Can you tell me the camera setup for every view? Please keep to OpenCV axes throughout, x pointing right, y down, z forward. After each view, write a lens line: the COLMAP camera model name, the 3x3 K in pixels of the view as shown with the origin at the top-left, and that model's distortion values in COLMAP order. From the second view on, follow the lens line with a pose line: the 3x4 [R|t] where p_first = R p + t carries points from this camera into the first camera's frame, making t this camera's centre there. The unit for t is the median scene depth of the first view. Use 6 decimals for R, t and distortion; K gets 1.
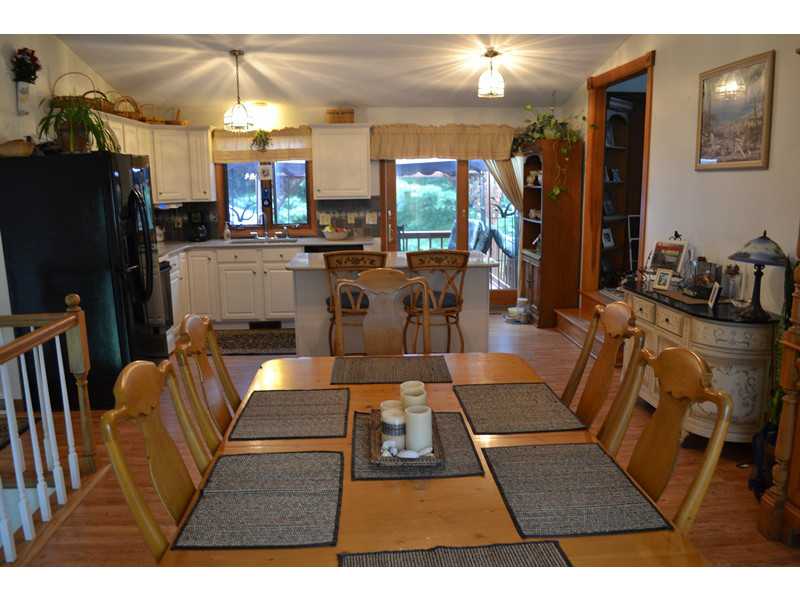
lens RADIAL K [[649.8, 0, 404.6], [0, 649.8, 300.3], [0, 0, 1]] dist [-0.054789, -0.008734]
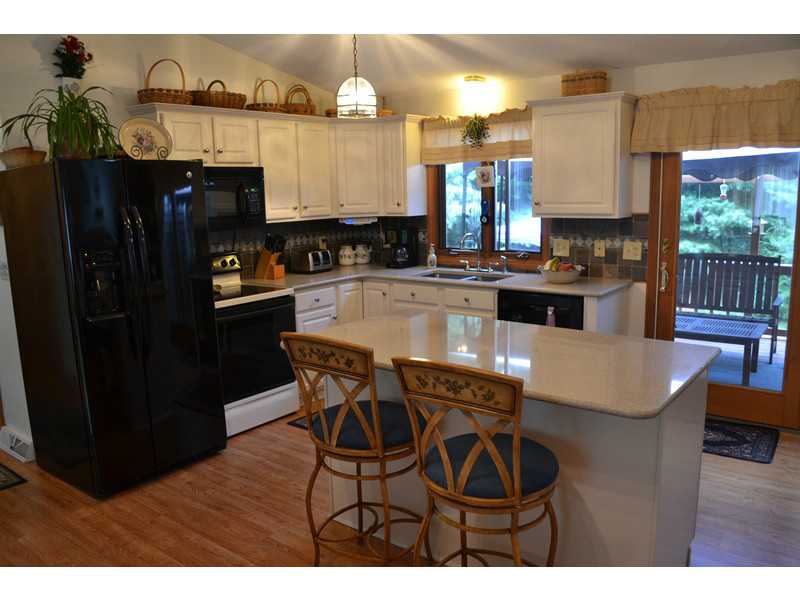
lens RADIAL K [[649.8, 0, 398.3], [0, 649.8, 305.9], [0, 0, 1]] dist [-0.054789, -0.008734]
pose [[0.757259, 0.111435, -0.643539, 0.183949], [-0.107544, 0.993162, 0.045426, -0.081812], [0.644200, 0.034809, 0.764065, 0.416674]]
